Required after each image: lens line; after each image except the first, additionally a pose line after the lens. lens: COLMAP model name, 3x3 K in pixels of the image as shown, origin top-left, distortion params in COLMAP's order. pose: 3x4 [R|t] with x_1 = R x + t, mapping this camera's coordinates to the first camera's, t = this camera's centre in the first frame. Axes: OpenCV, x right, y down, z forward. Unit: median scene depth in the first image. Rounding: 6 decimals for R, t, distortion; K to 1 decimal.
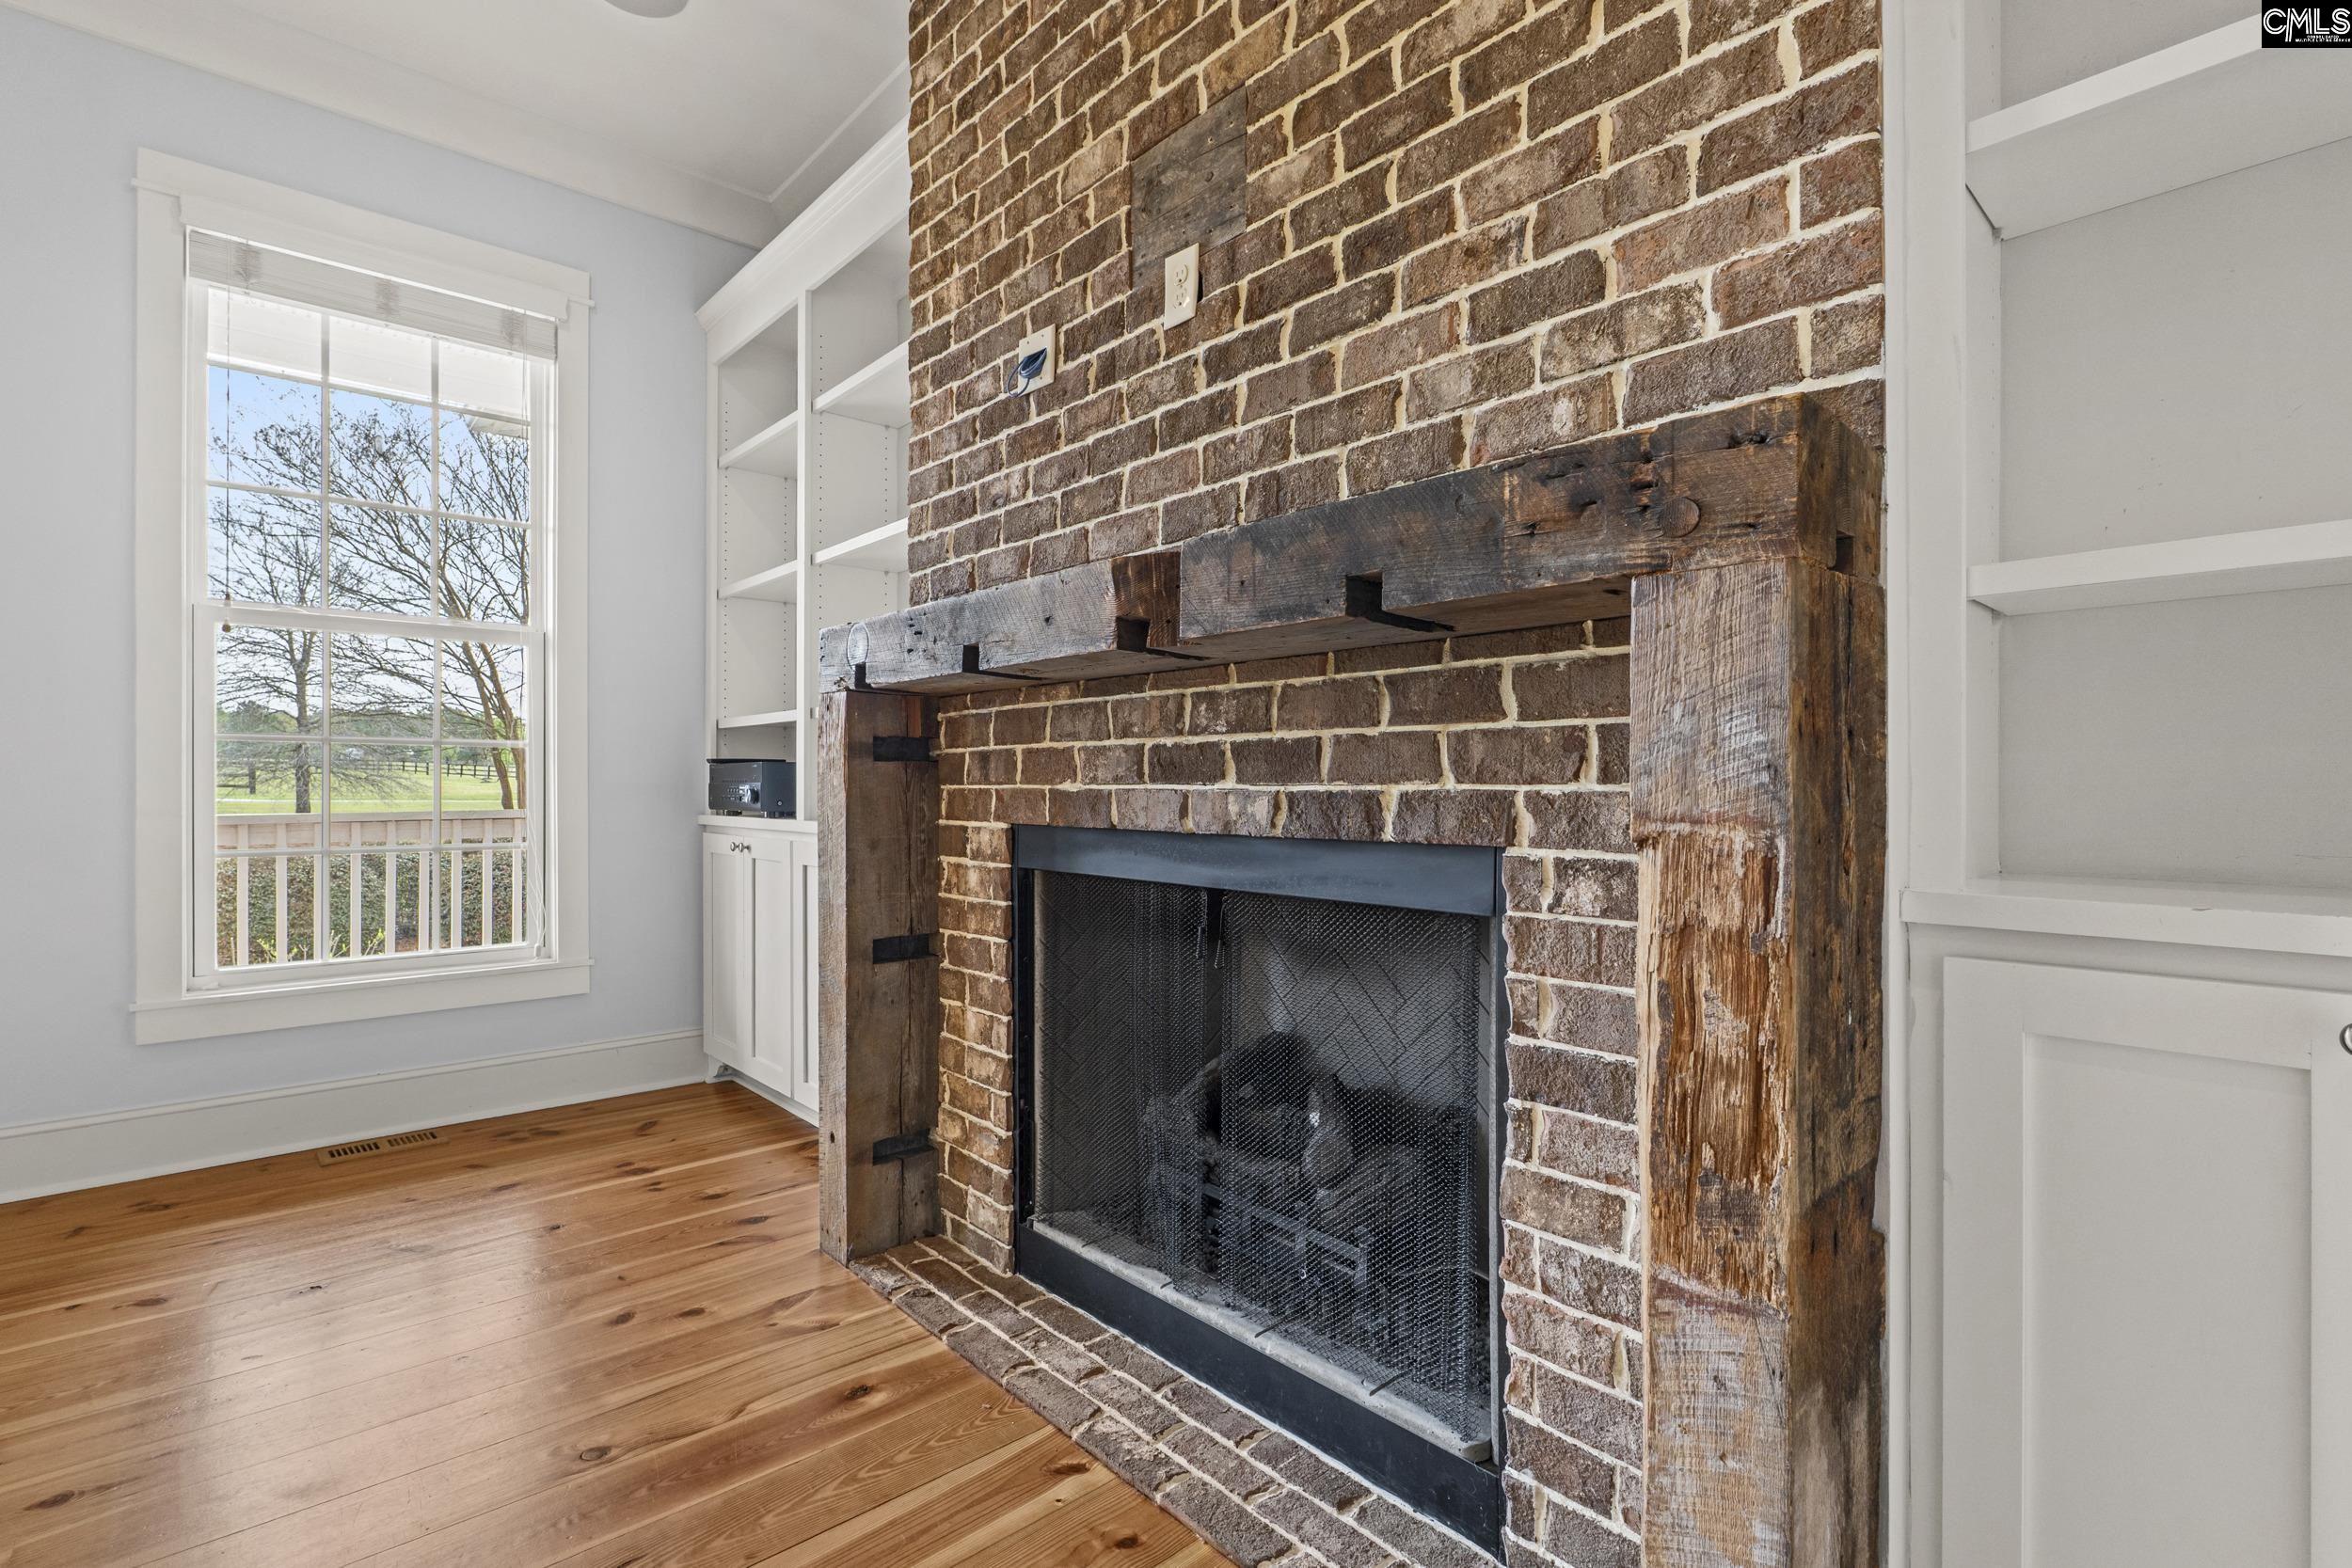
lens RADIAL K [[1080.7, 0, 1177.4], [0, 1080.7, 790.5], [0, 0, 1]] dist [-0.010140, 0.000272]
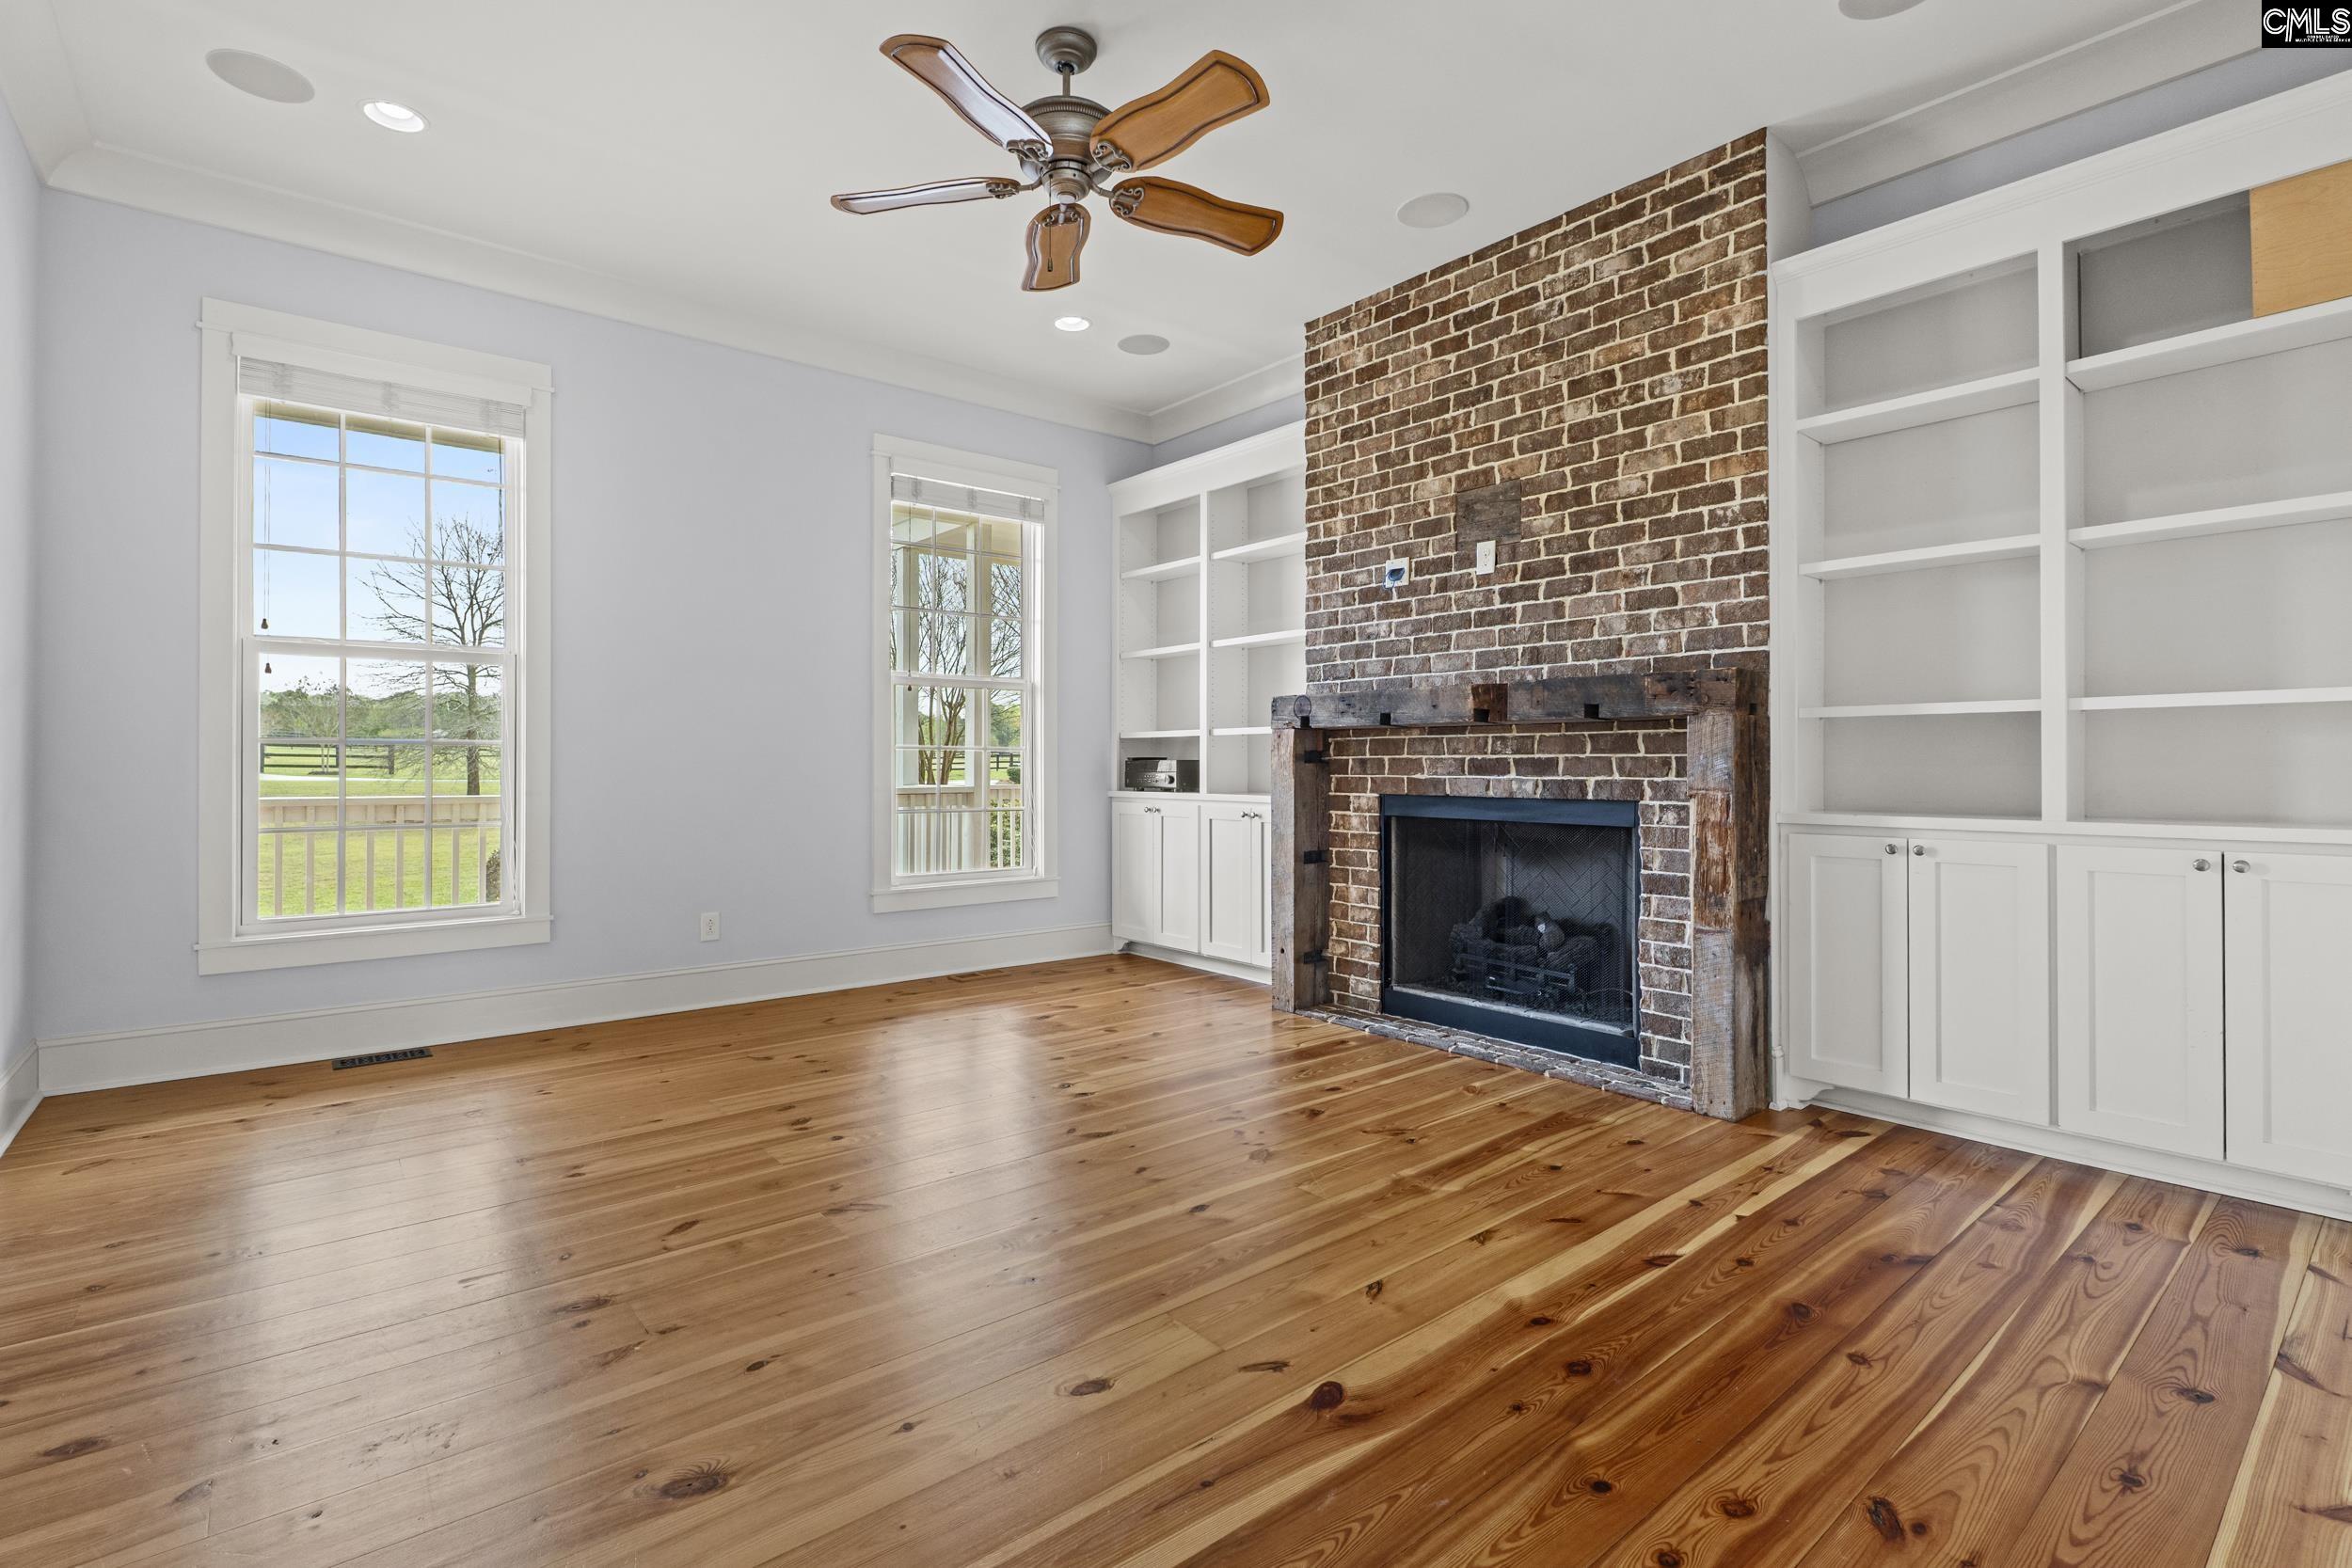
lens RADIAL K [[1080.7, 0, 1172.7], [0, 1080.7, 769.8], [0, 0, 1]] dist [-0.010140, 0.000272]
pose [[0.998858, -0.001353, -0.047753, -0.575665], [0.001348, 0.999999, -0.000125, -0.020283], [0.047753, 0.000060, 0.998859, -1.372113]]
